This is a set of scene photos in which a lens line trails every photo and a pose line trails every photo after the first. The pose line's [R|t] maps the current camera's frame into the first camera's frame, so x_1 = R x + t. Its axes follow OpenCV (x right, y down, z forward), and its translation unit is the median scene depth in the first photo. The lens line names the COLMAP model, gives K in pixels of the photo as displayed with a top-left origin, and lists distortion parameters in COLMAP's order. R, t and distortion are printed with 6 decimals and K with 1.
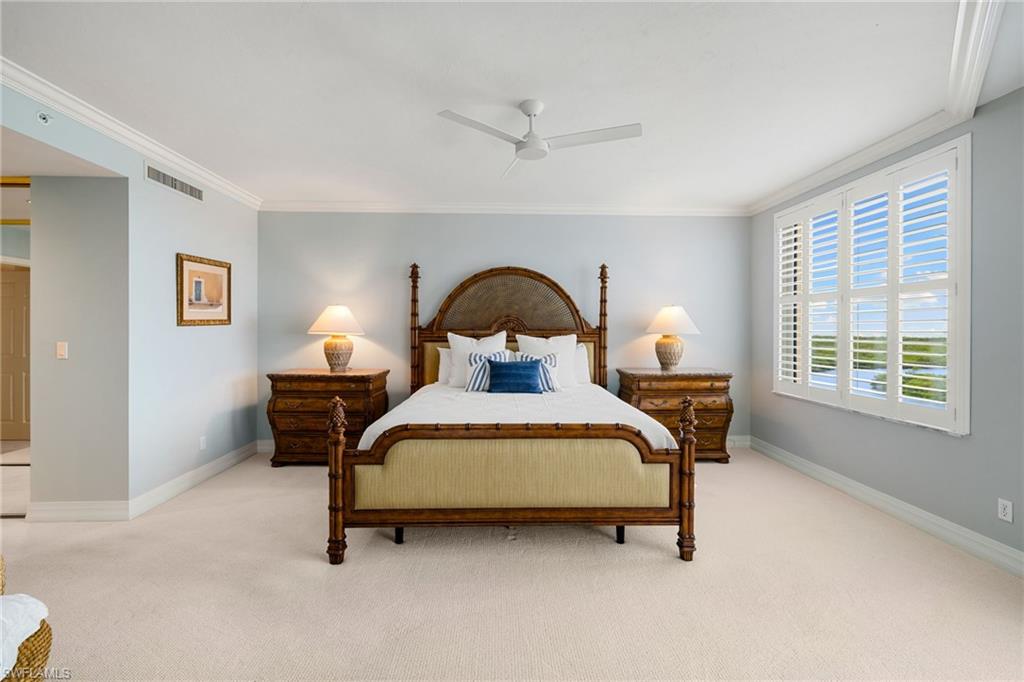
lens RADIAL K [[436.1, 0, 510.3], [0, 436.1, 327.7], [0, 0, 1]] dist [0.000218, 0.000358]
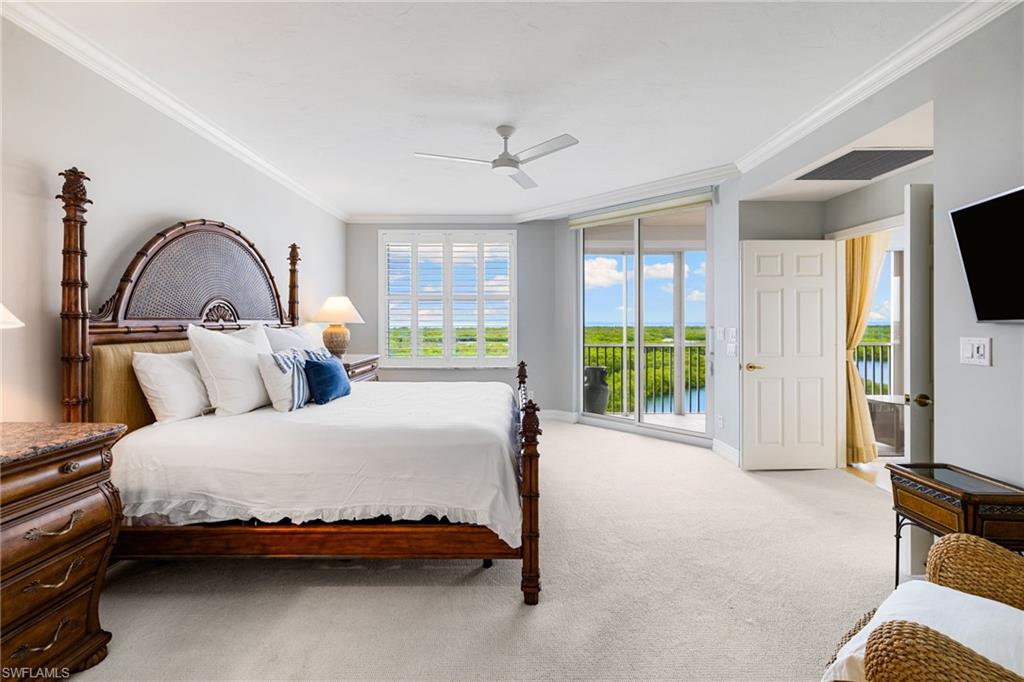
lens RADIAL K [[436.1, 0, 510.3], [0, 436.1, 327.7], [0, 0, 1]] dist [0.000218, 0.000358]
pose [[0.040632, -0.016365, 0.999040, -0.666698], [-0.001374, 0.999864, 0.016434, 0.006898], [-0.999173, -0.002040, 0.040604, 0.558347]]
